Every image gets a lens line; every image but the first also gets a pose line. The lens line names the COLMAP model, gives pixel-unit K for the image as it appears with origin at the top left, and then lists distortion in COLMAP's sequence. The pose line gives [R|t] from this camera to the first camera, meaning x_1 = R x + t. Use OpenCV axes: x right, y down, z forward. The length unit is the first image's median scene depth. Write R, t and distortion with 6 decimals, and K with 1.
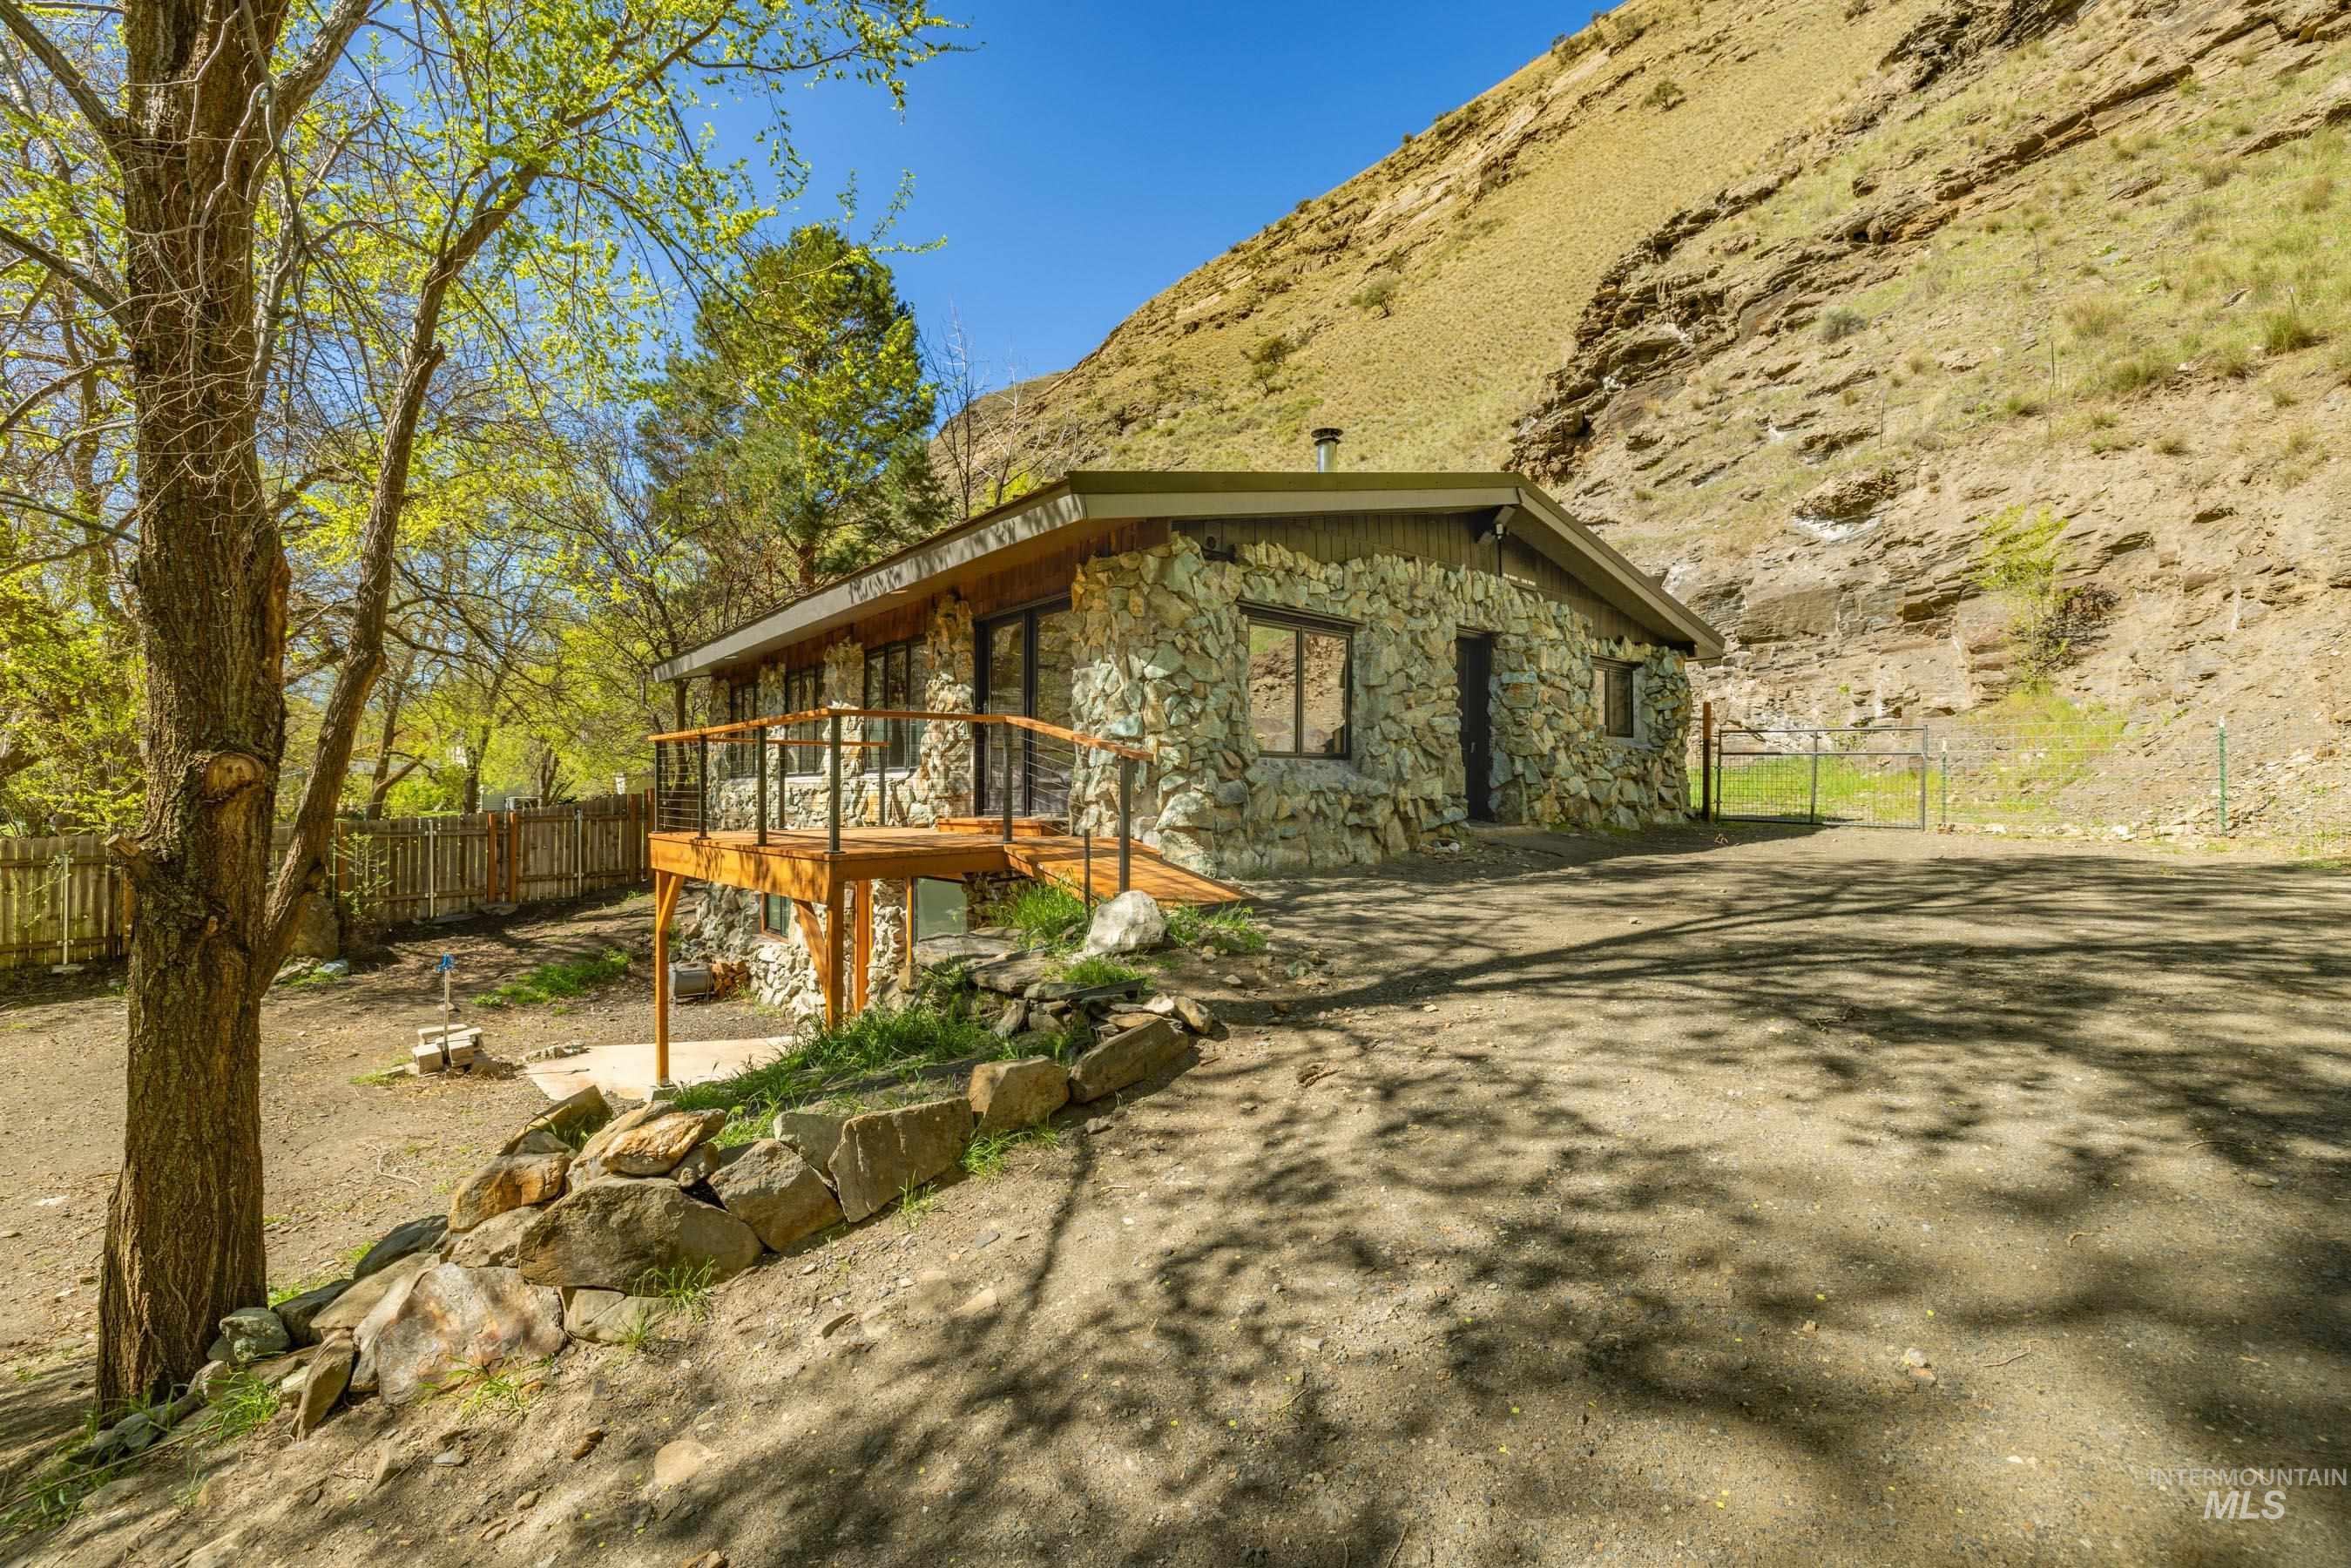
lens RADIAL K [[984.1, 0, 1171.3], [0, 984.1, 783.6], [0, 0, 1]] dist [0.001680, -0.000237]
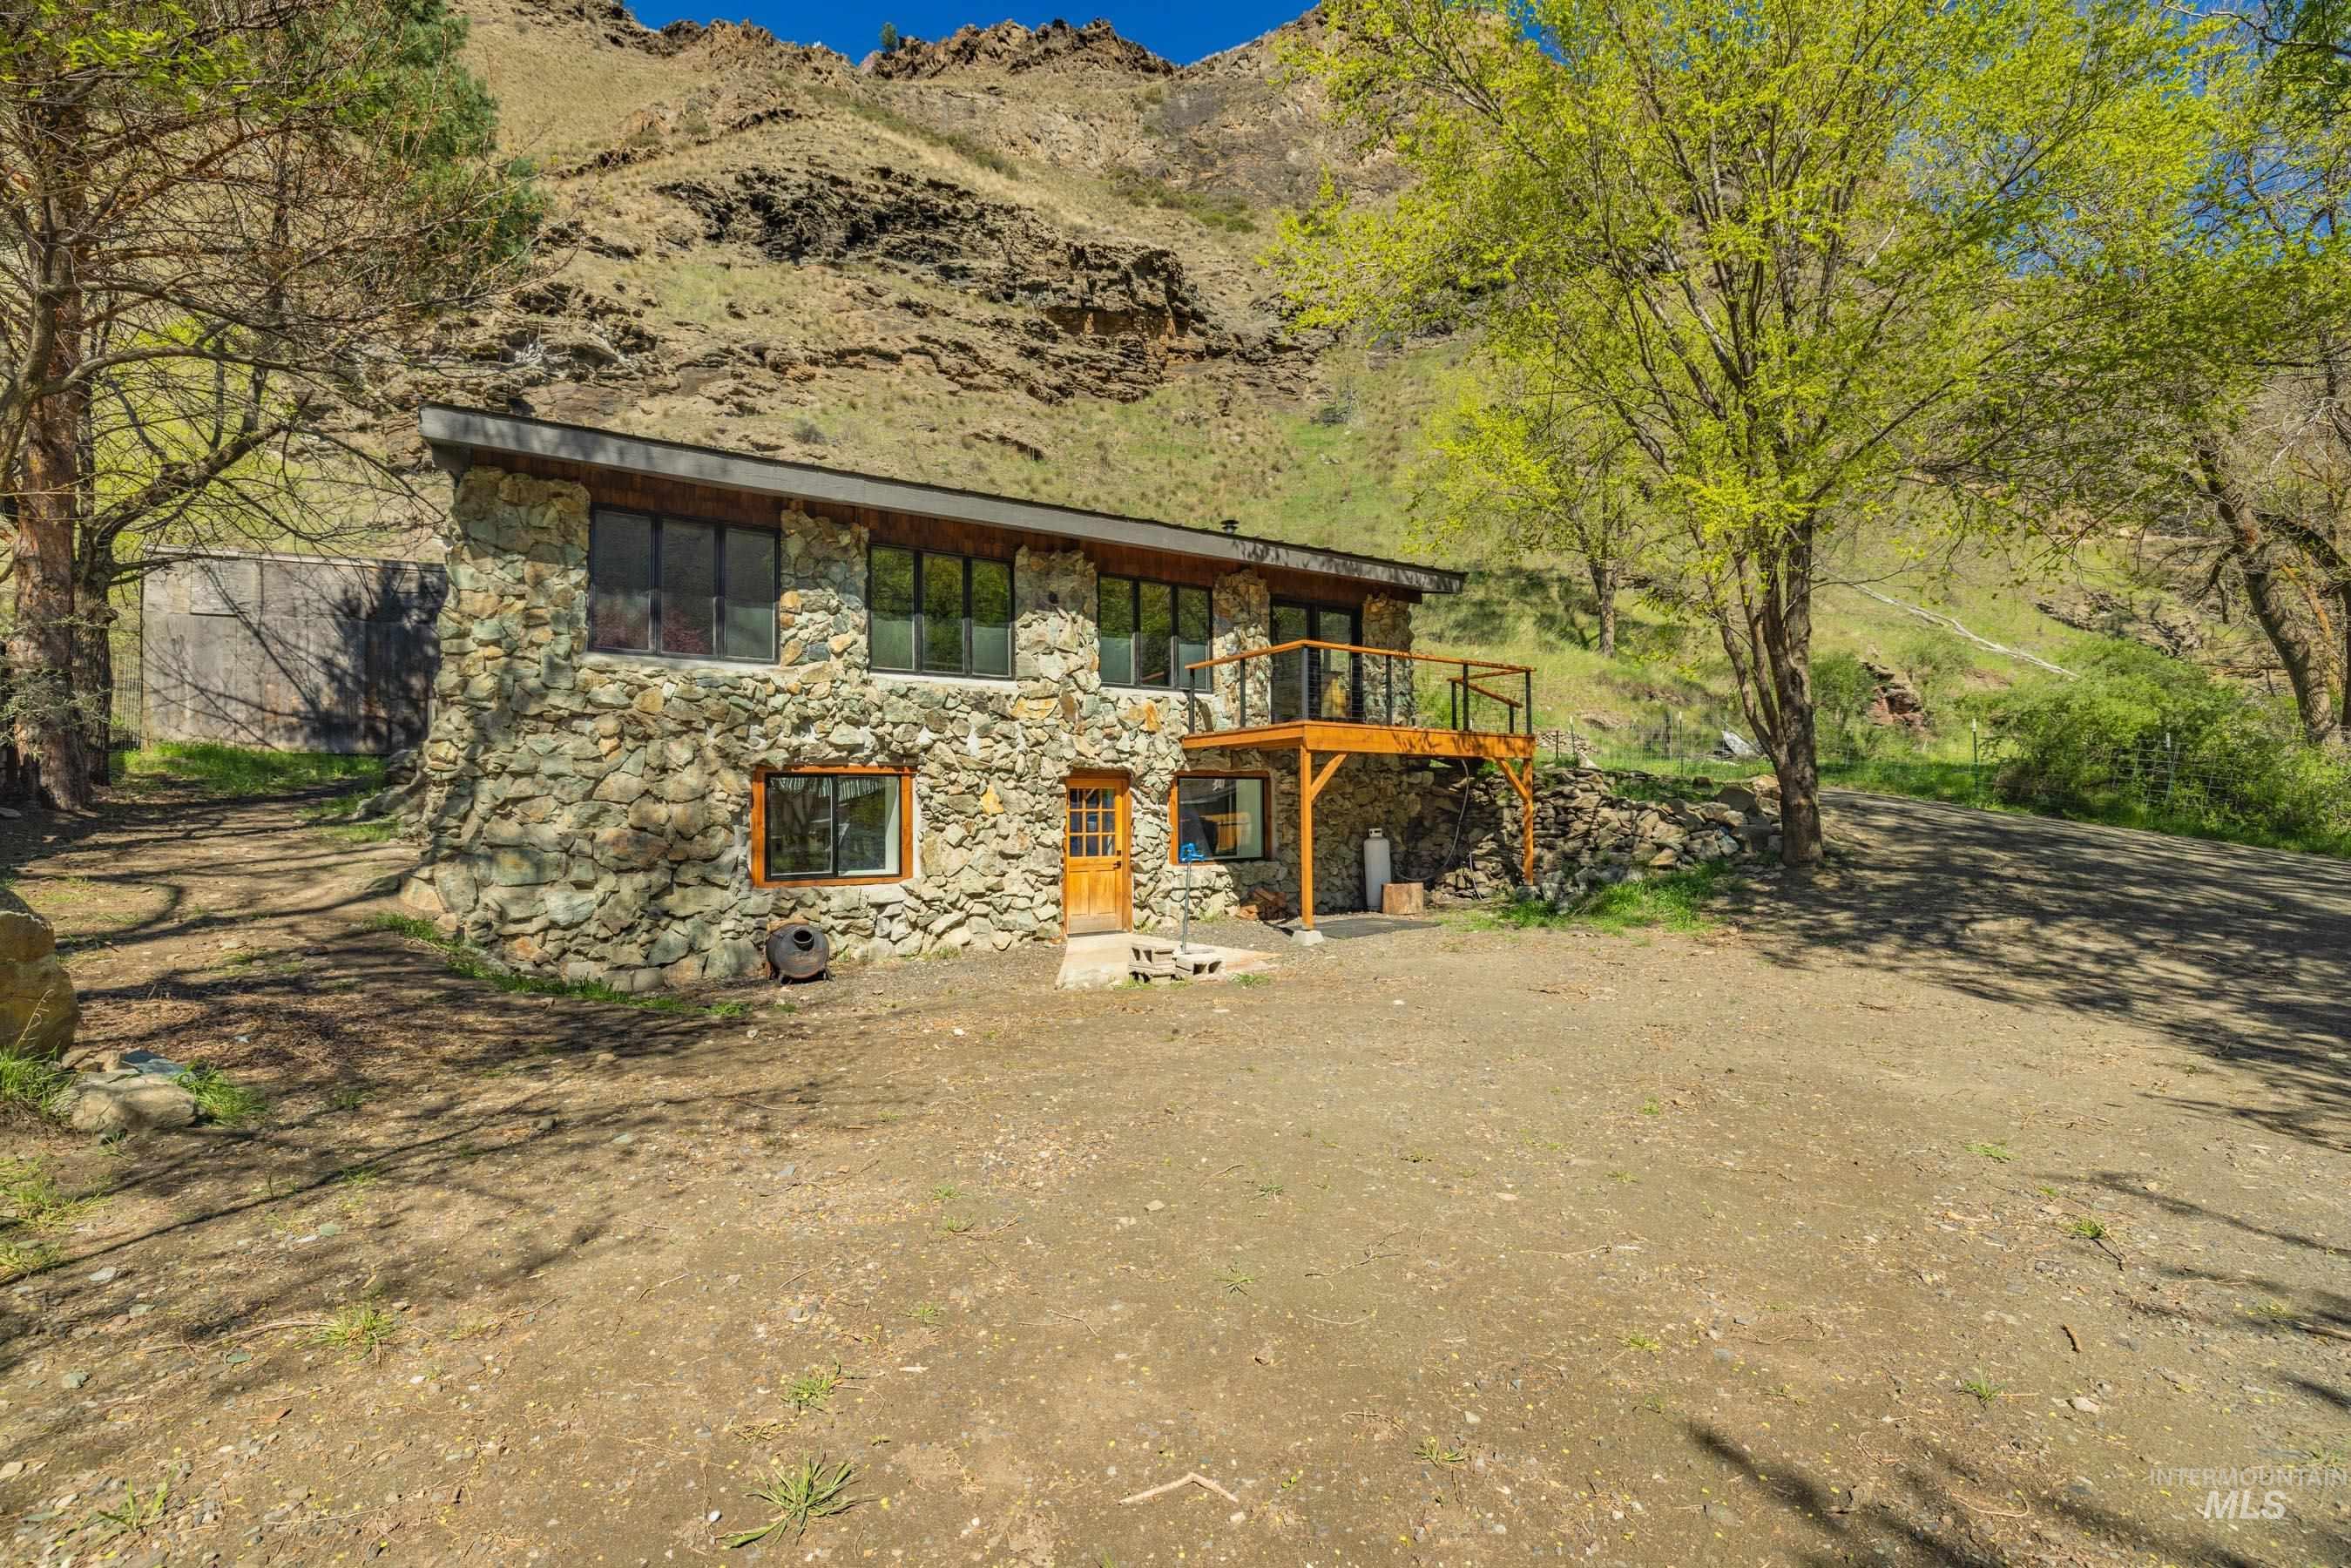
lens RADIAL K [[984.1, 0, 1178.7], [0, 984.1, 785.5], [0, 0, 1]] dist [0.001680, -0.000237]
pose [[0.134318, 0.027728, 0.990550, -0.590800], [0.001263, 0.999603, -0.028153, 0.055630], [-0.990937, 0.005032, 0.134230, 0.335922]]
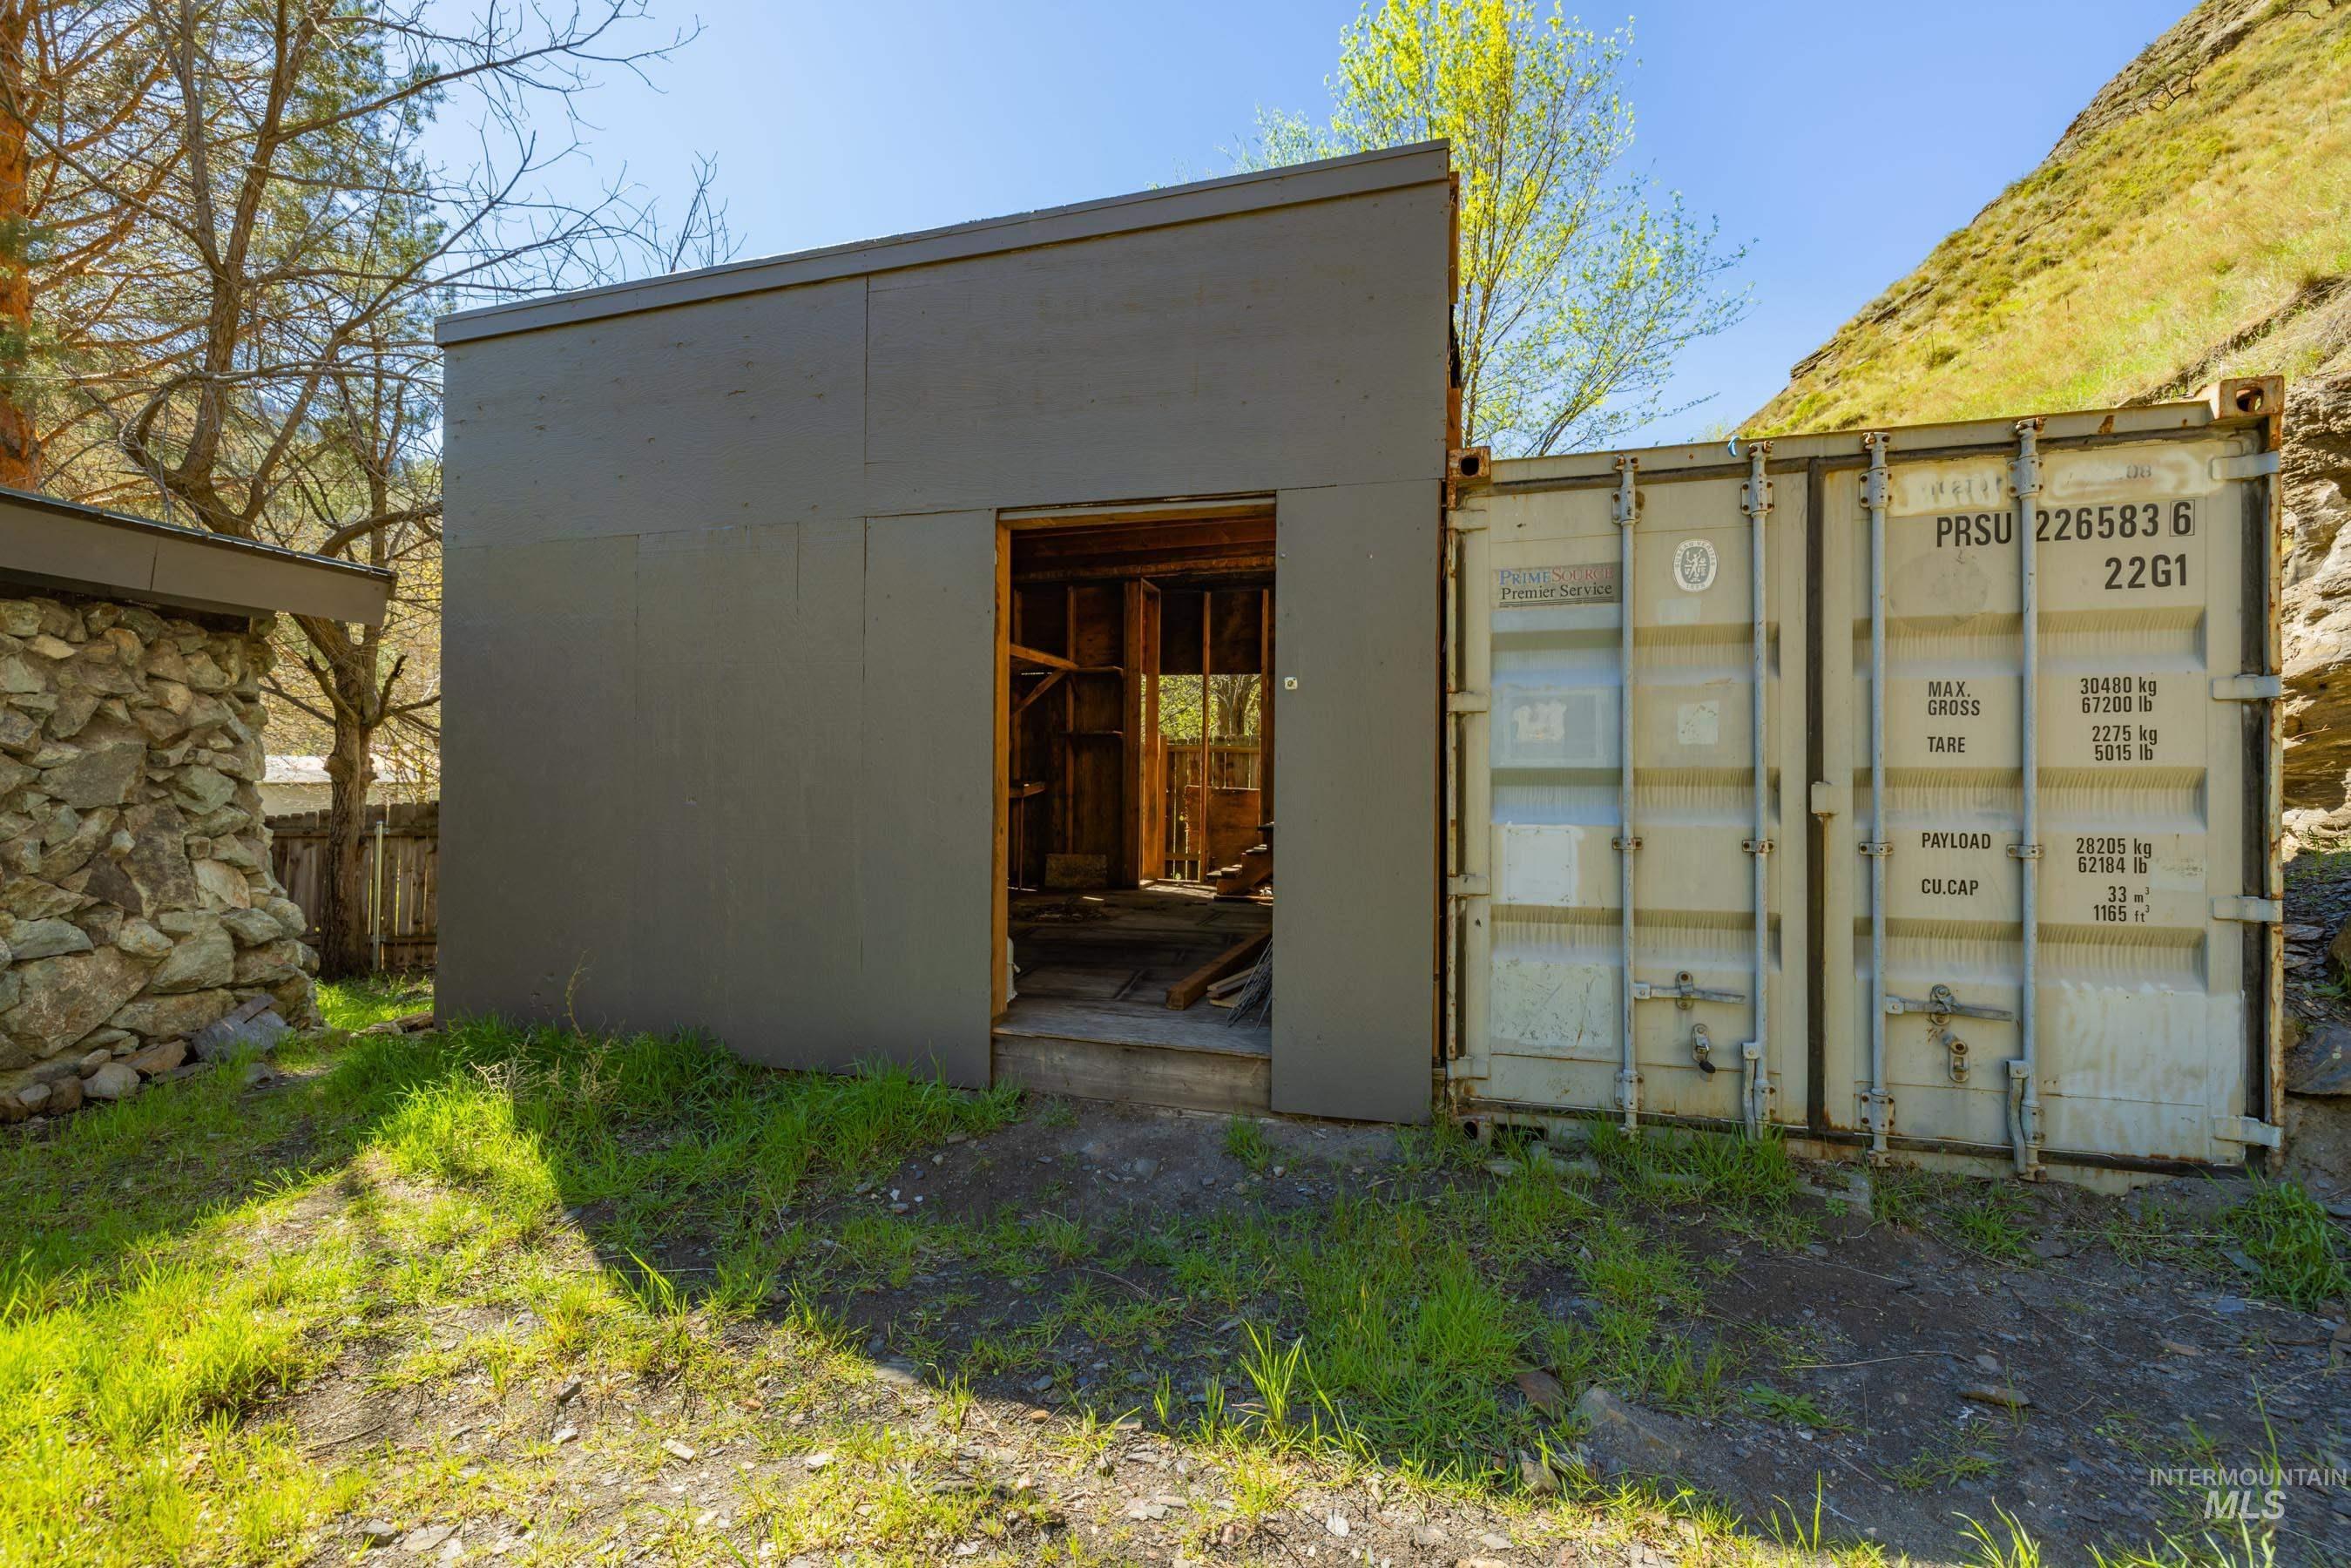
lens RADIAL K [[984.1, 0, 1169.9], [0, 984.1, 786.2], [0, 0, 1]] dist [0.001680, -0.000237]
pose [[0.677954, 0.013248, -0.734985, 0.253965], [-0.010494, 0.999910, 0.008343, -0.033818], [0.735029, 0.002057, 0.678032, 0.866753]]
